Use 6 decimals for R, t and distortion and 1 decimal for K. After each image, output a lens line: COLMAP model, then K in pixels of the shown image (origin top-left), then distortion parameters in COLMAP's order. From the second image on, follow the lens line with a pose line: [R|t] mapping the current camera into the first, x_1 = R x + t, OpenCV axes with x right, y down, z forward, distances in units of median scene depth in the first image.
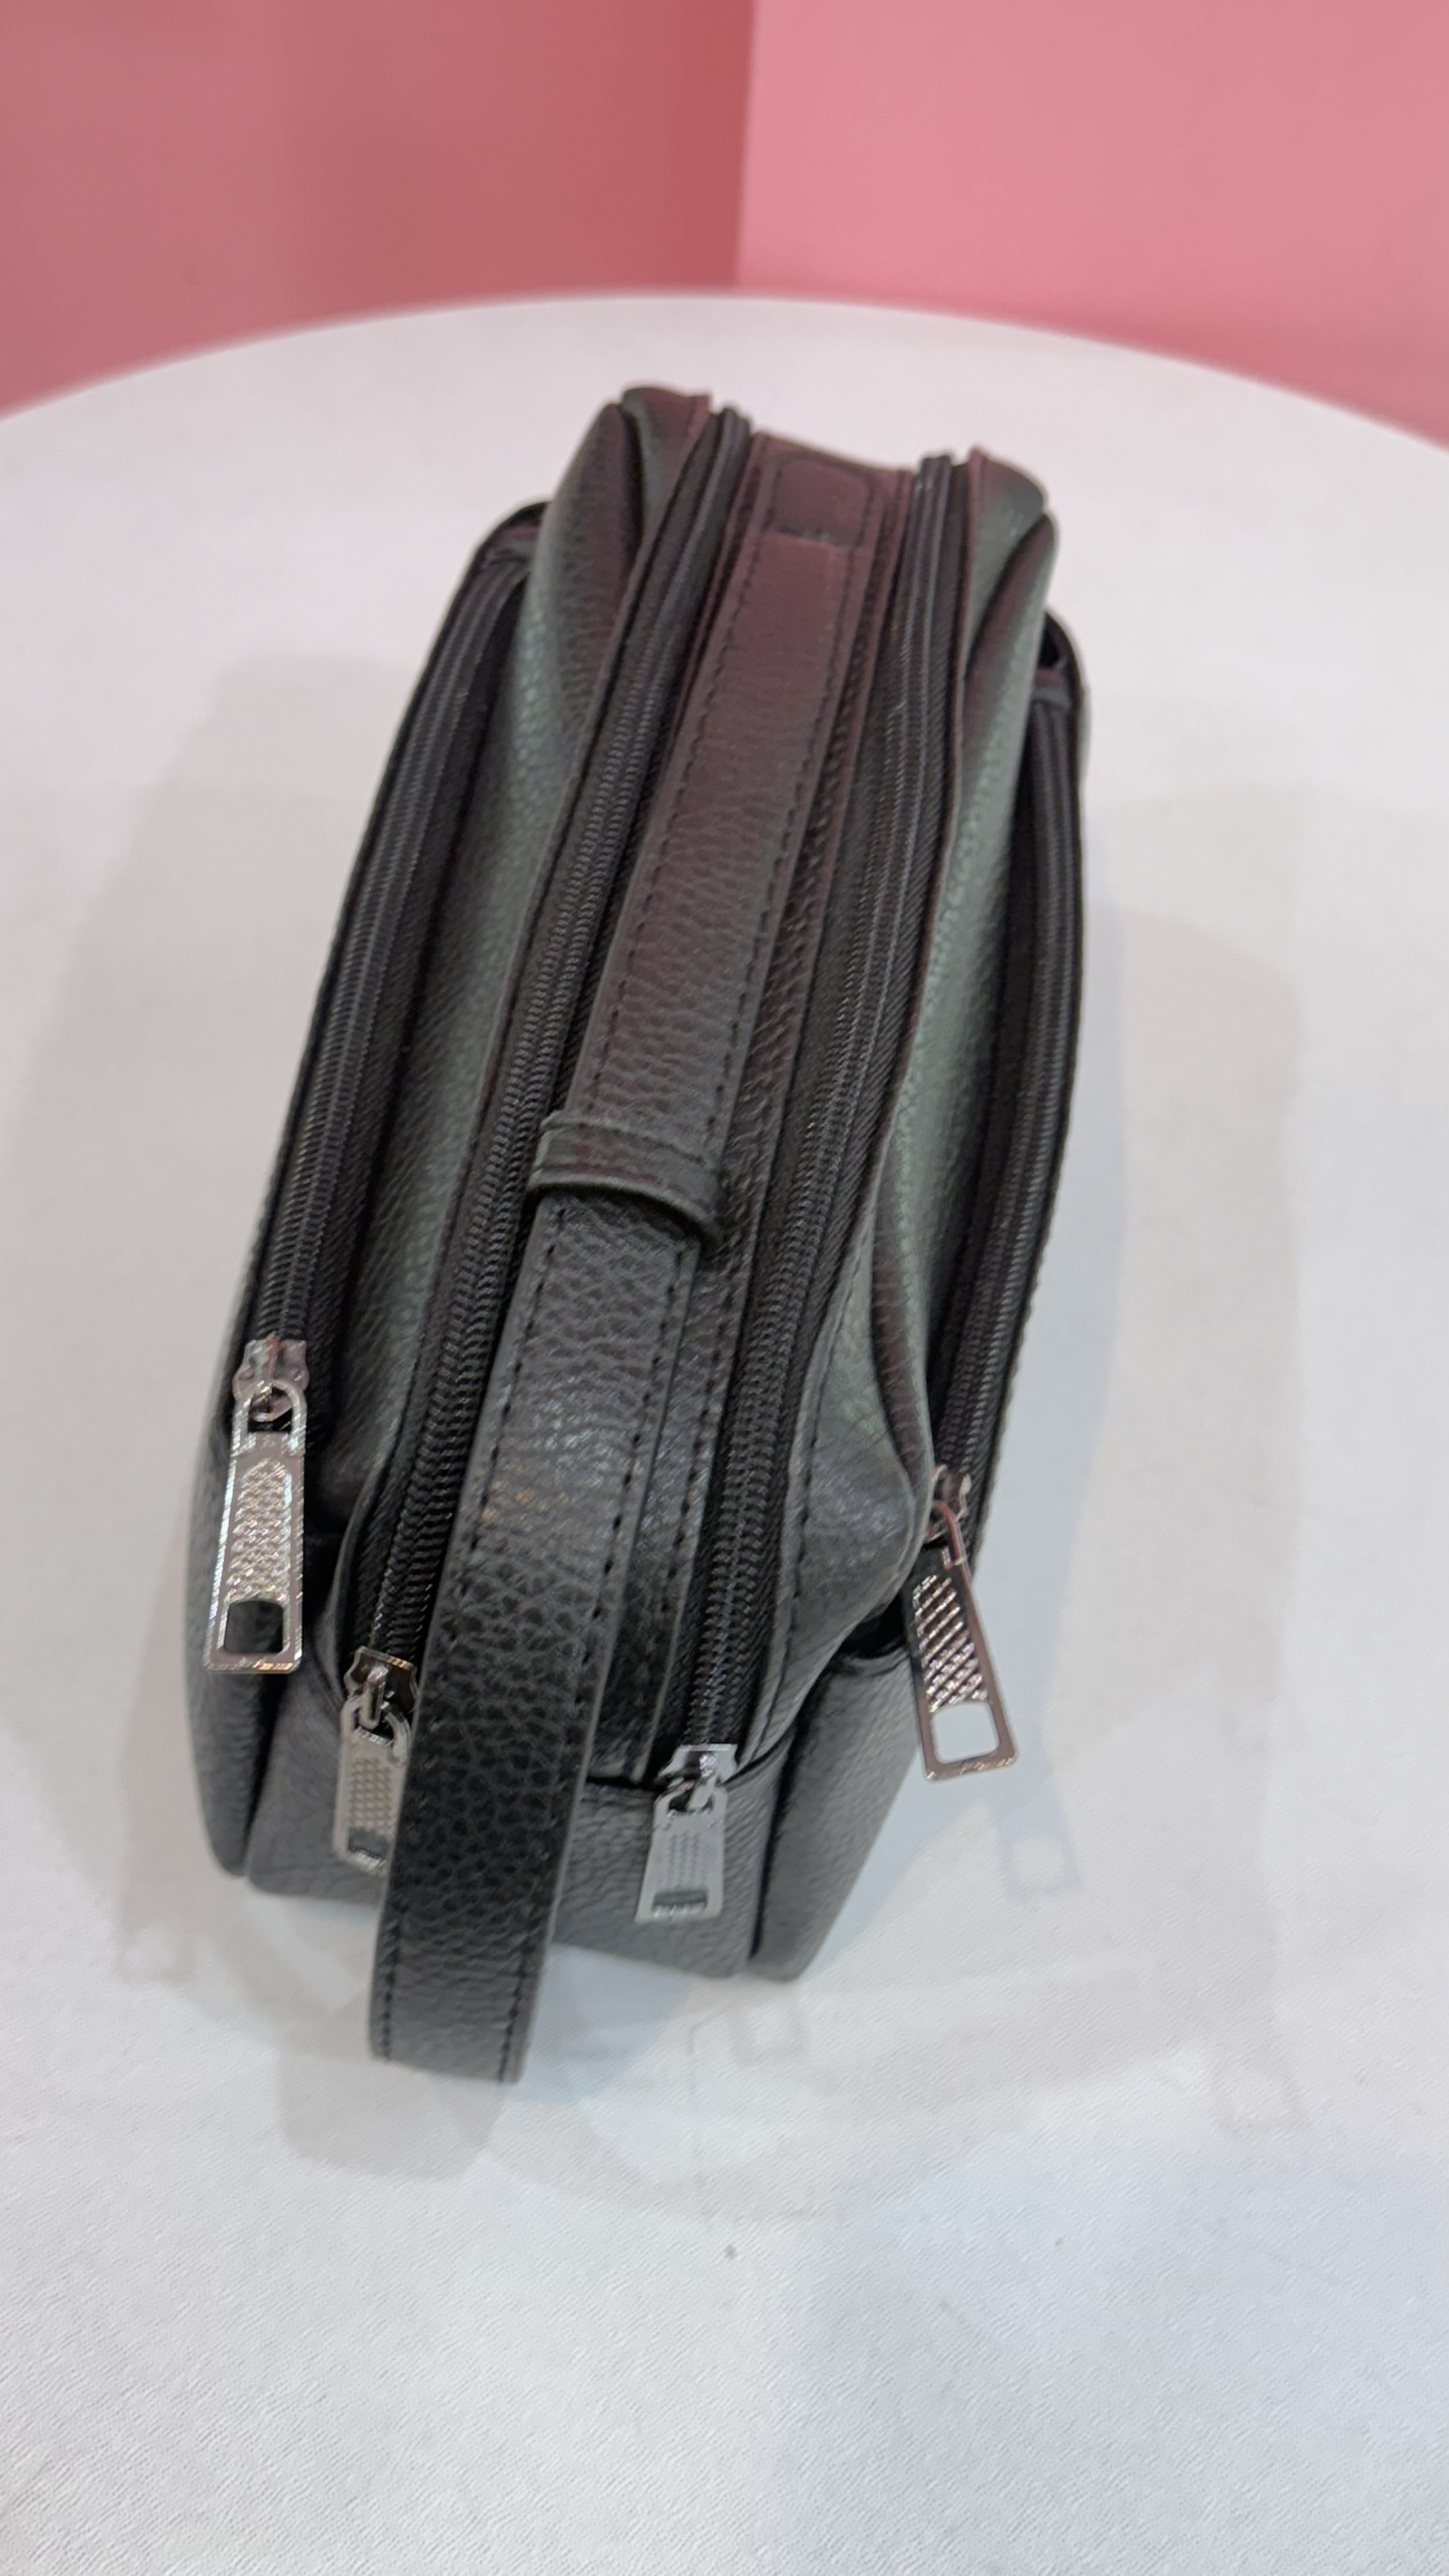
lens RADIAL K [[2080.4, 0, 724.5], [0, 2080.4, 1288.0], [0, 0, 1]] dist [0.332167, -0.485474]
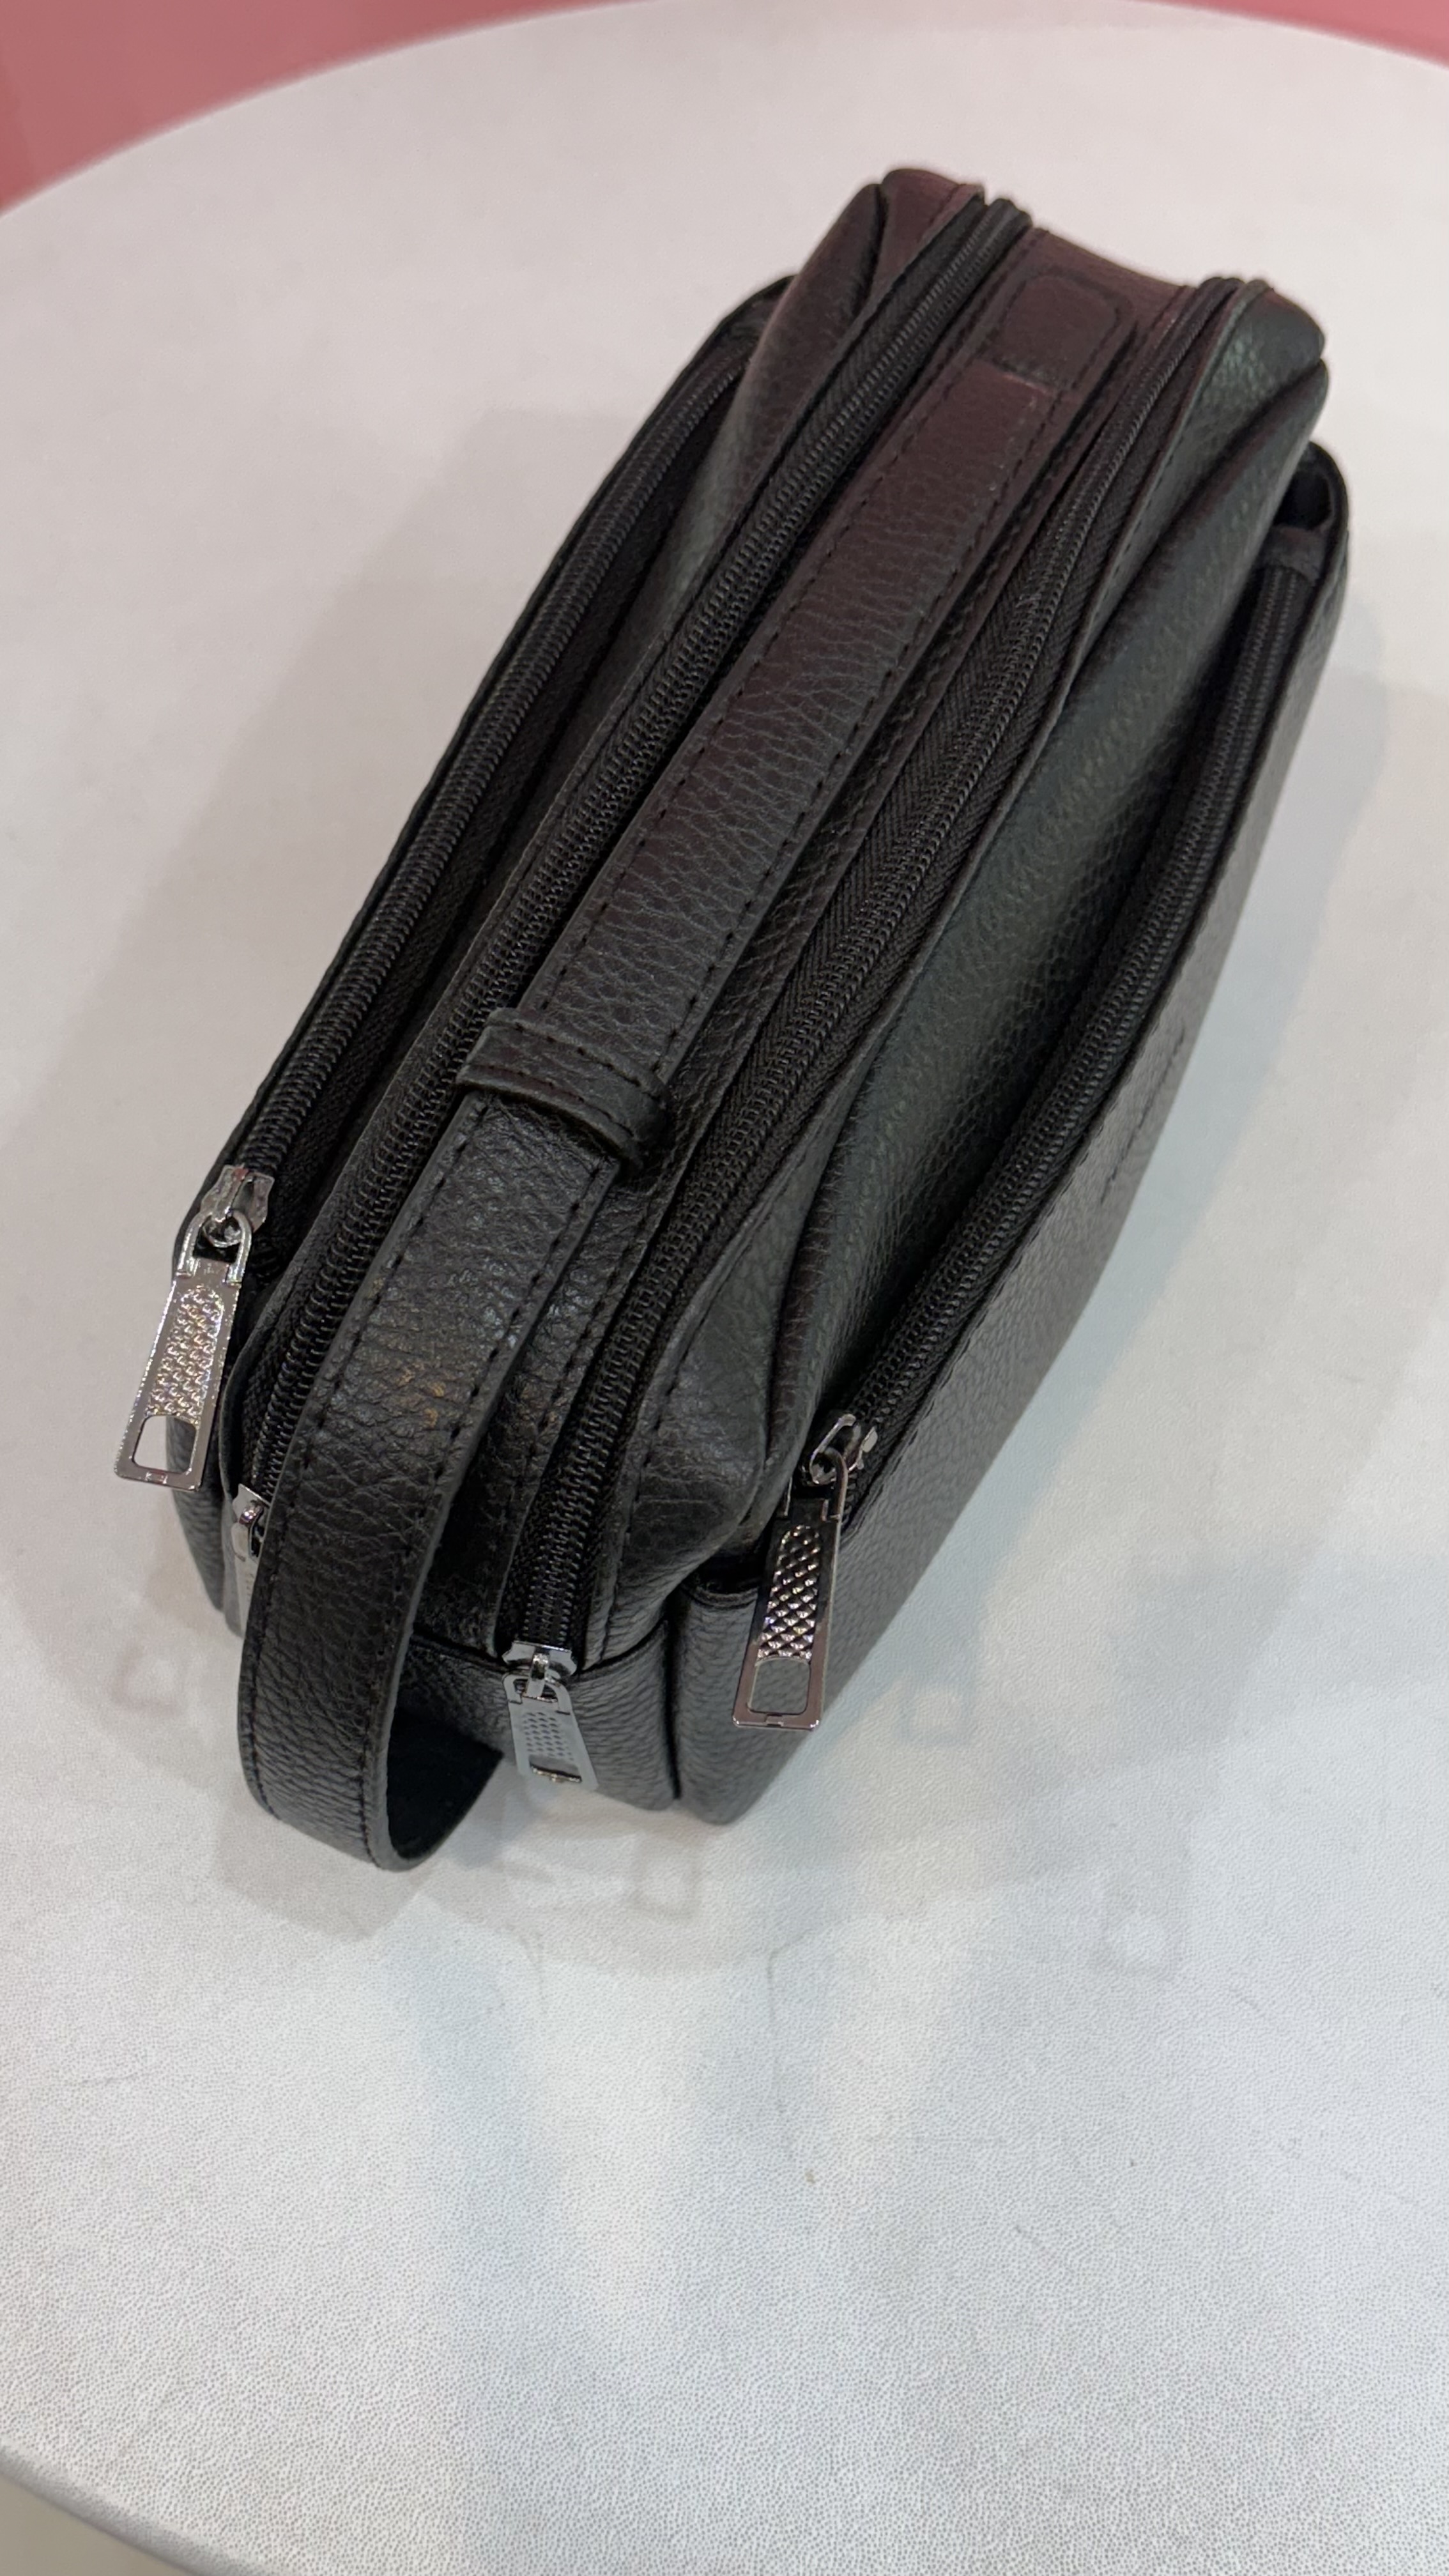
lens RADIAL K [[2080.4, 0, 724.5], [0, 2080.4, 1288.0], [0, 0, 1]] dist [0.332167, -0.485474]
pose [[0.969281, 0.187620, -0.159038, 0.192976], [-0.165746, 0.976002, 0.141240, -0.105079], [0.181721, -0.110541, 0.977117, 0.025430]]
